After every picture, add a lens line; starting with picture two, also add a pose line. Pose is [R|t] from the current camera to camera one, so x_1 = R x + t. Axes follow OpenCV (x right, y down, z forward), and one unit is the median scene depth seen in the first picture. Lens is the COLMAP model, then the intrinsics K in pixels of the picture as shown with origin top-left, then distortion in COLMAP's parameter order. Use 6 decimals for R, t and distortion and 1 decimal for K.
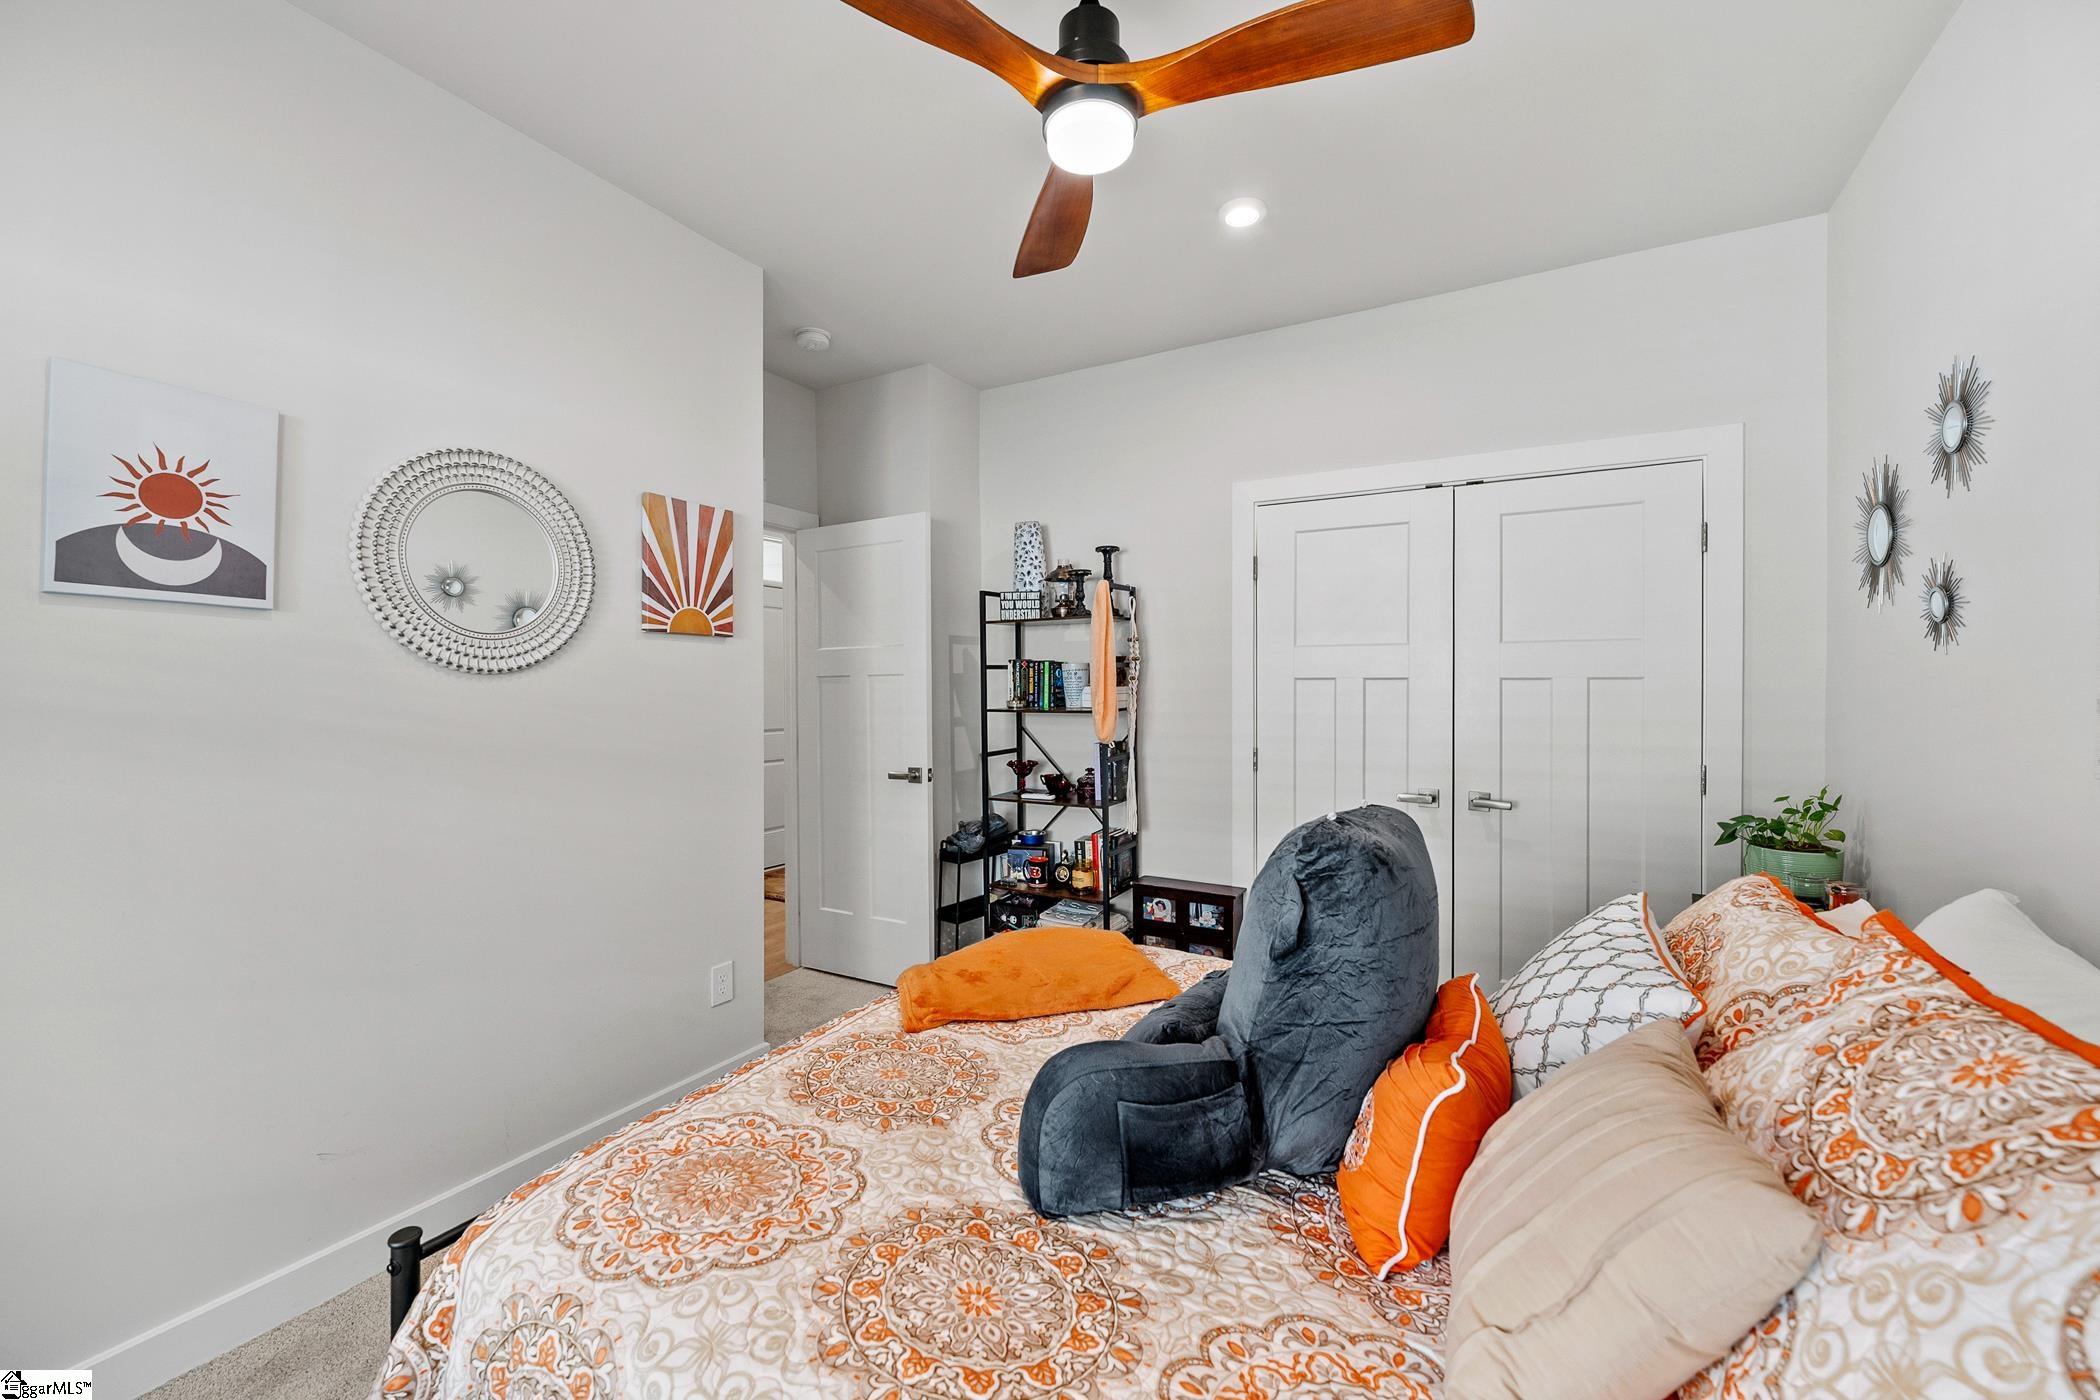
lens RADIAL K [[831.0, 0, 1055.2], [0, 831.0, 689.1], [0, 0, 1]] dist [0.001251, -0.000383]
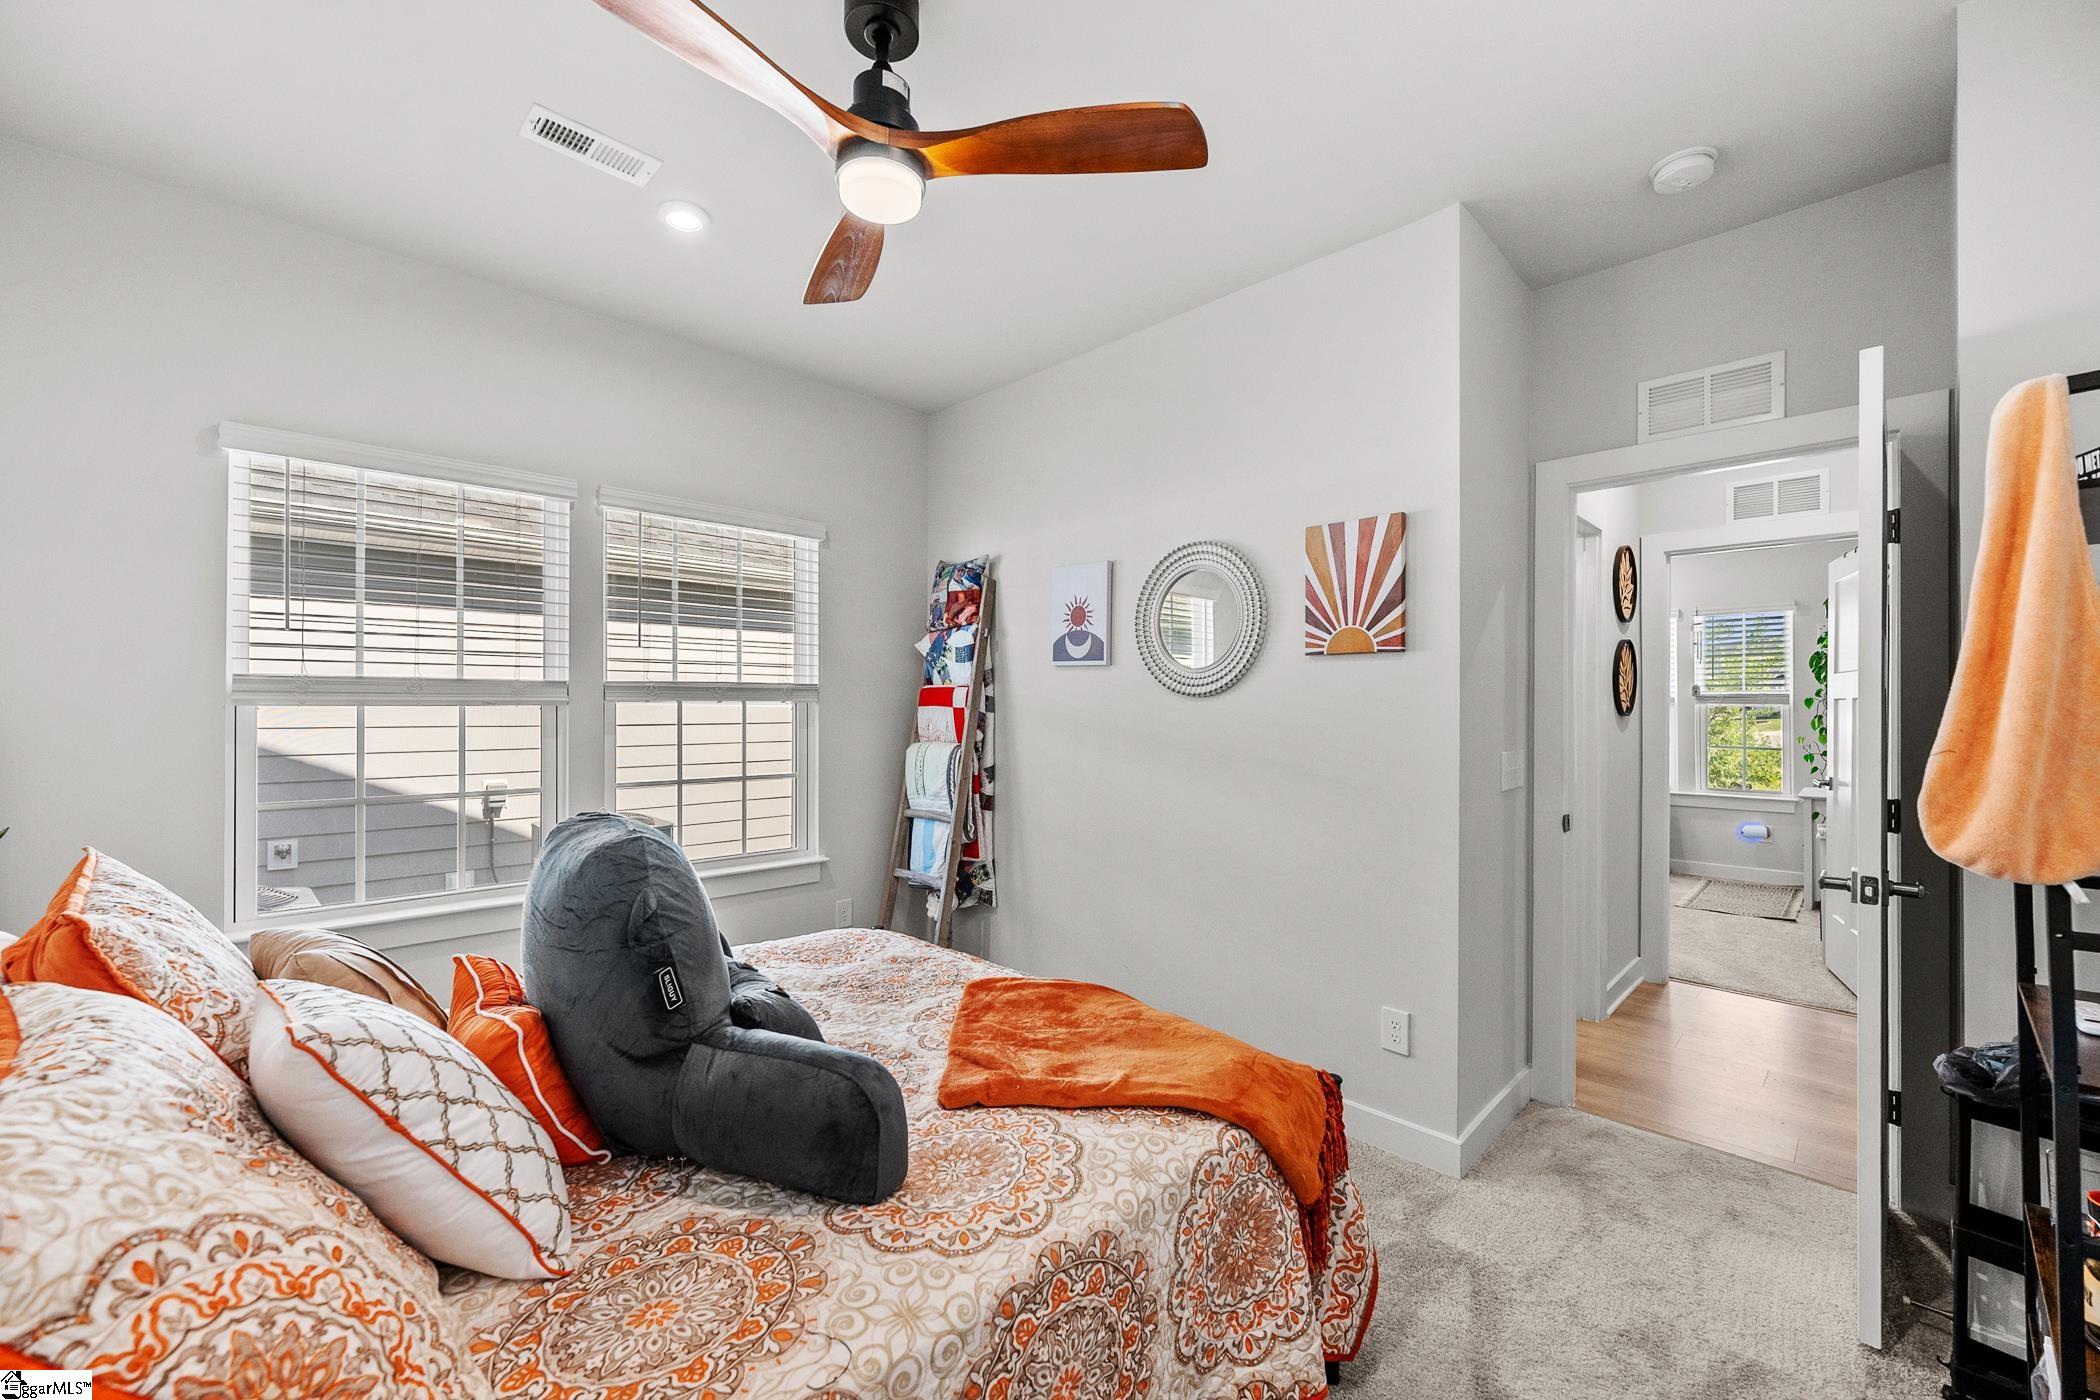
lens RADIAL K [[831.0, 0, 1050.1], [0, 831.0, 700.7], [0, 0, 1]] dist [0.001251, -0.000383]
pose [[-0.284794, -0.001214, -0.958588, 0.770767], [-0.002400, 0.999997, -0.000554, -0.009696], [0.958586, 0.002143, -0.284796, 1.160305]]
